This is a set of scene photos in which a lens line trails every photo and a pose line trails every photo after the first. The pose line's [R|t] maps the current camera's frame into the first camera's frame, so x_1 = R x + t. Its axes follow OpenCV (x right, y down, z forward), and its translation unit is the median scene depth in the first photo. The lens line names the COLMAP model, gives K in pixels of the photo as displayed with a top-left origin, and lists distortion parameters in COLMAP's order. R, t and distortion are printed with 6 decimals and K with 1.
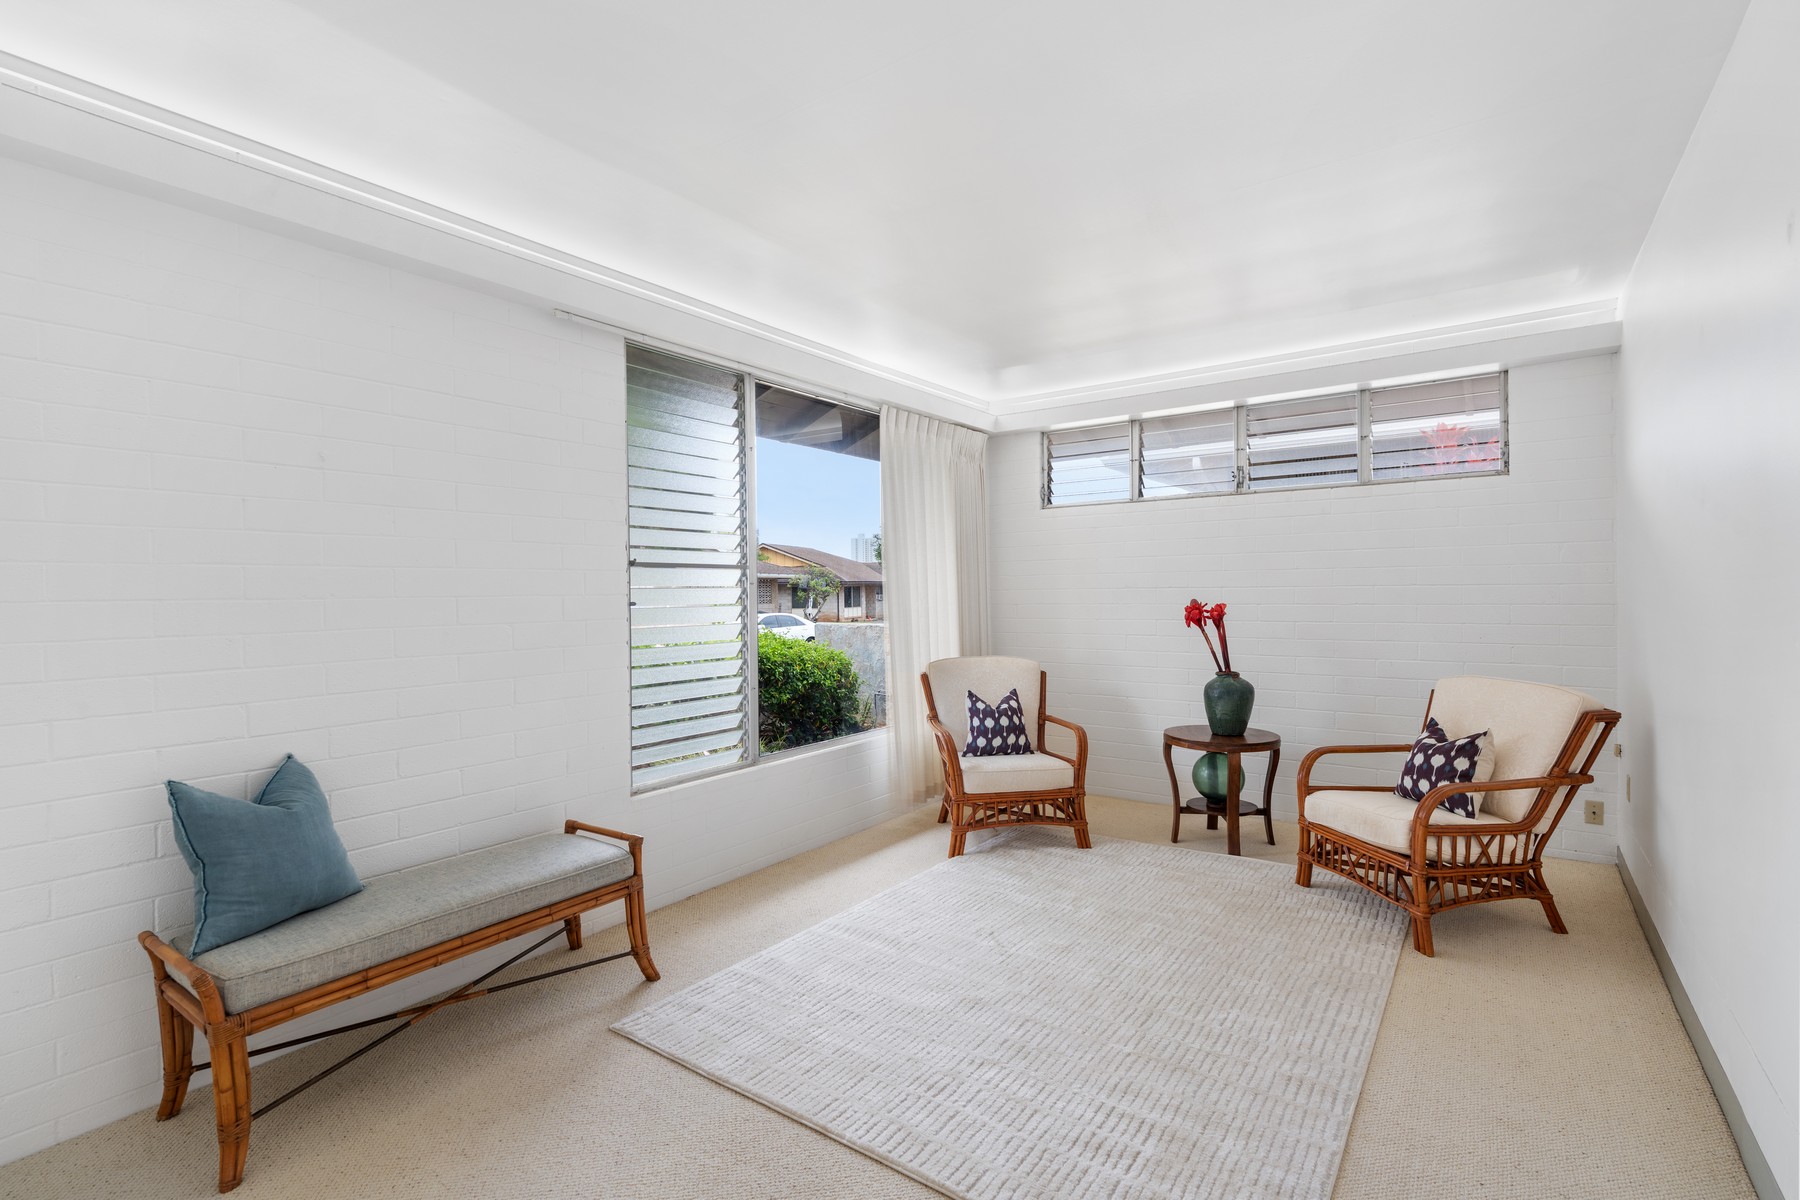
lens RADIAL K [[818.5, 0, 900.7], [0, 818.5, 602.9], [0, 0, 1]] dist [-0.009518, 0.002926]
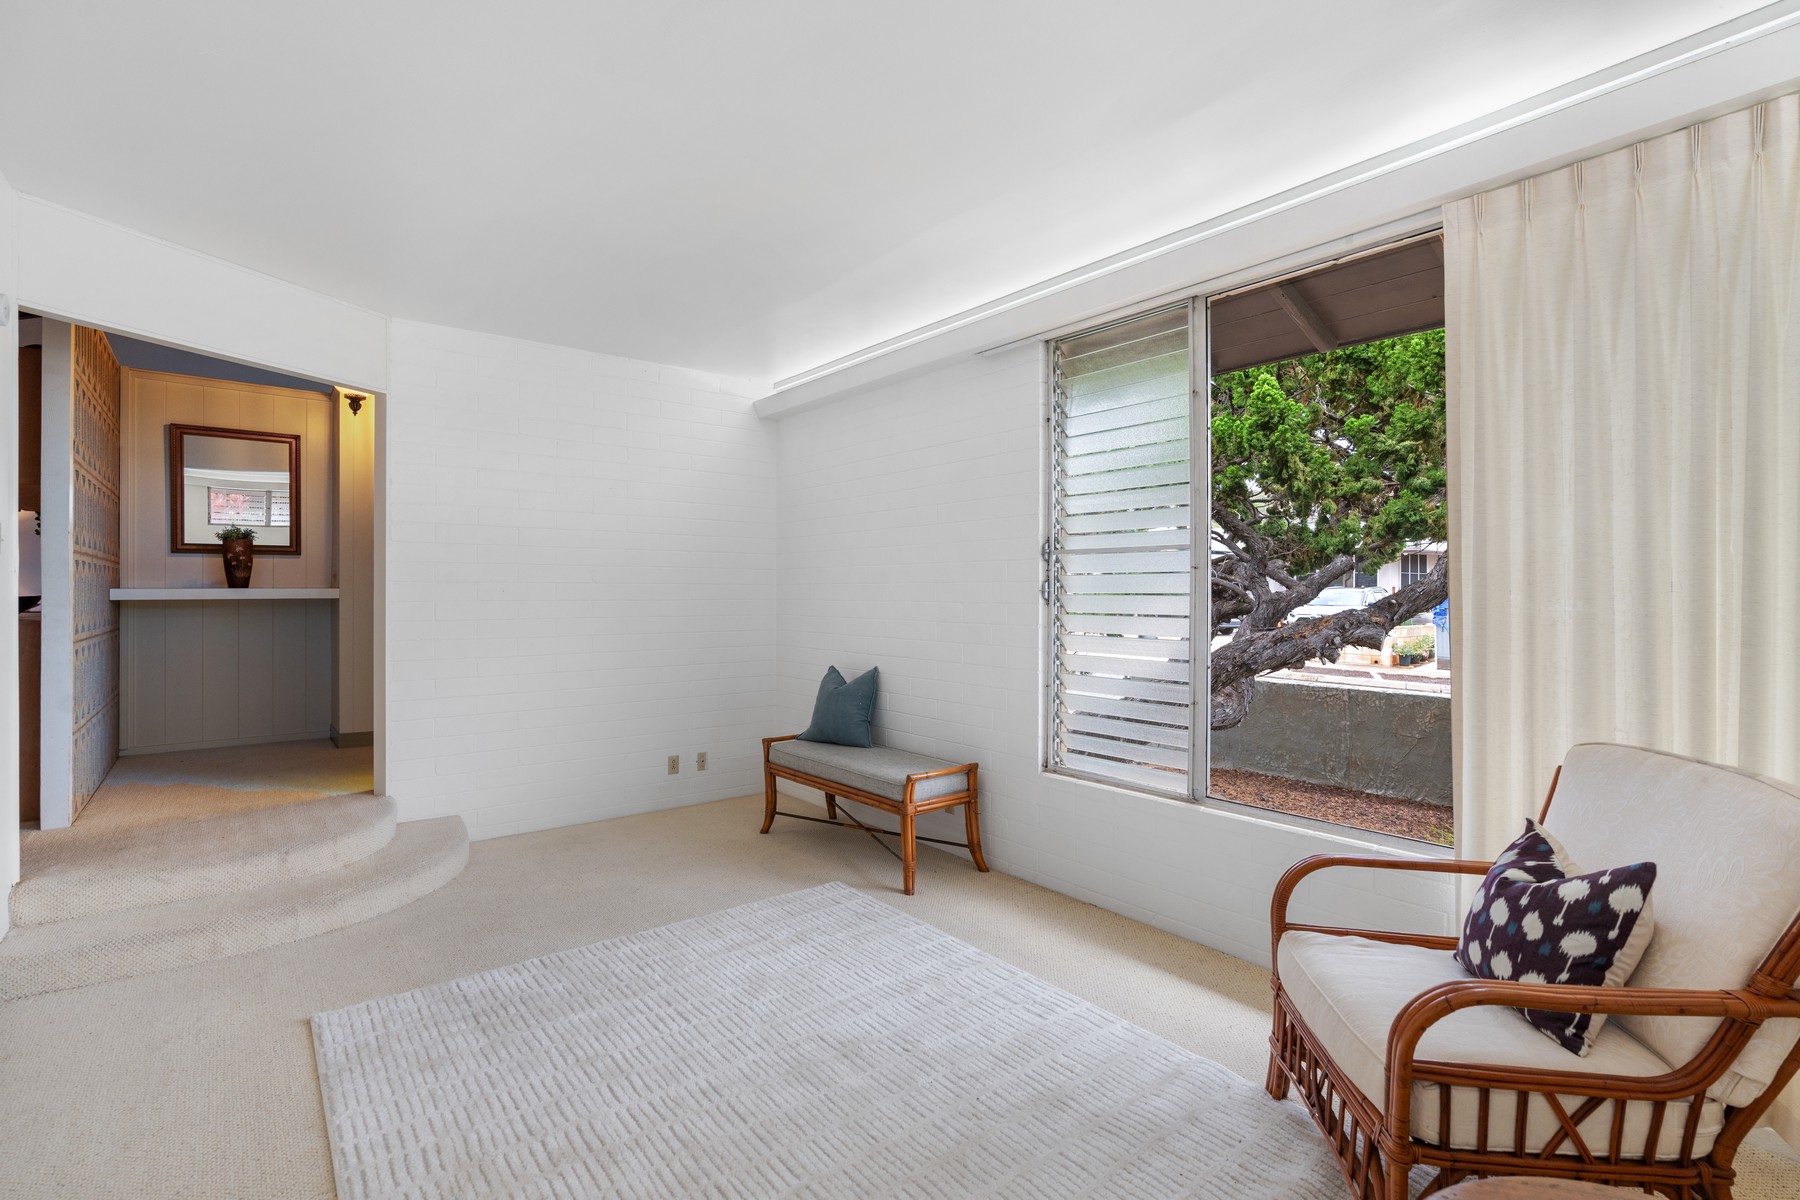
lens RADIAL K [[826.0, 0, 899.6], [0, 826.0, 592.0], [0, 0, 1]] dist [-0.002254, -0.000126]
pose [[-0.258724, 0.025604, -0.965612, 1.021254], [-0.002078, 0.999632, 0.027062, -0.034793], [0.965949, 0.009008, -0.258575, 1.485853]]
